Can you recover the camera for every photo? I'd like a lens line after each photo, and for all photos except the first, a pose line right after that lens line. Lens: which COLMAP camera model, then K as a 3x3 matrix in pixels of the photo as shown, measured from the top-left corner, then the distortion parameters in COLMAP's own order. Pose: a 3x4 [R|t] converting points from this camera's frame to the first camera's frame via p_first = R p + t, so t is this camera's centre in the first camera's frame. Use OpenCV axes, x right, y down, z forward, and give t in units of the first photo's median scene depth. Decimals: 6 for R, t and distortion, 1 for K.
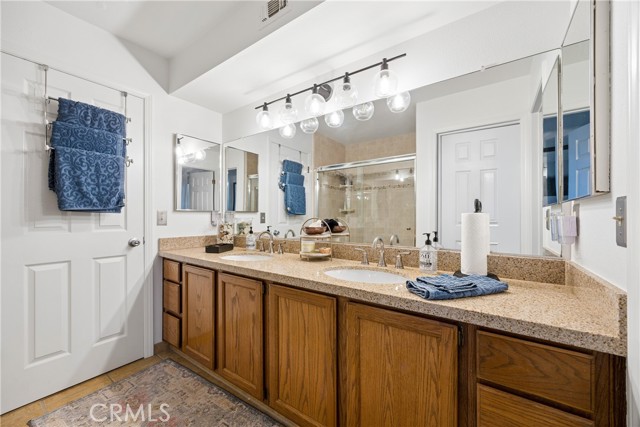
lens RADIAL K [[242.1, 0, 316.3], [0, 242.1, 214.8], [0, 0, 1]] dist [-0.002527, -0.000010]
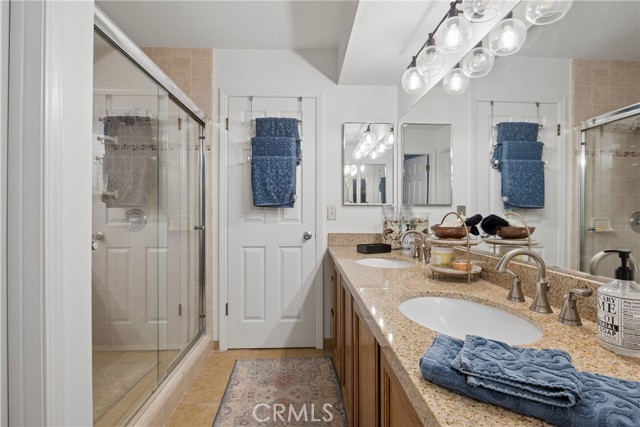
lens RADIAL K [[310.5, 0, 320.1], [0, 310.5, 208.2], [0, 0, 1]] dist [-0.004965, -0.000093]
pose [[0.626398, -0.008696, -0.779455, 0.362589], [0.004727, 0.999962, -0.007358, 0.005353], [0.779489, 0.000925, 0.626415, 0.195669]]
